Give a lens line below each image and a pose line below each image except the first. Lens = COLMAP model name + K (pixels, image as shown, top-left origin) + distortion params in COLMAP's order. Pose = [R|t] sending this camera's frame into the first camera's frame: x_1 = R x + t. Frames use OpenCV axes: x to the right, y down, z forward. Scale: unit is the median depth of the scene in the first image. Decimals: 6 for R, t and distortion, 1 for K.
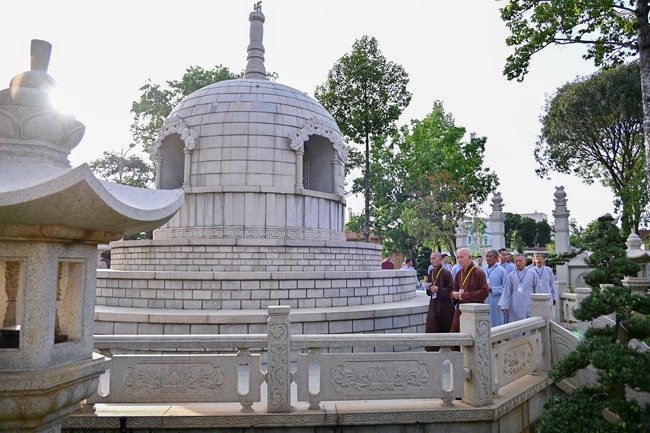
lens RADIAL K [[455.0, 0, 323.6], [0, 455.0, 219.1], [0, 0, 1]] dist [-0.047690, 0.001148]
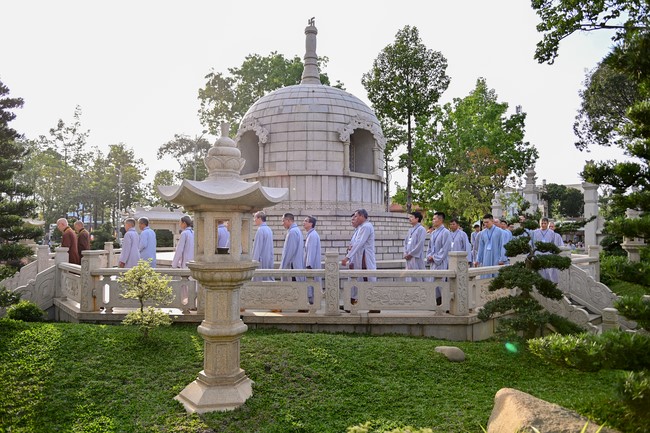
lens RADIAL K [[455.0, 0, 324.7], [0, 455.0, 215.5], [0, 0, 1]] dist [-0.047690, 0.001148]
pose [[0.993646, -0.006360, -0.112369, 0.013427], [0.012362, 0.998529, 0.052792, -0.005228], [0.111868, -0.053846, 0.992263, -0.137594]]
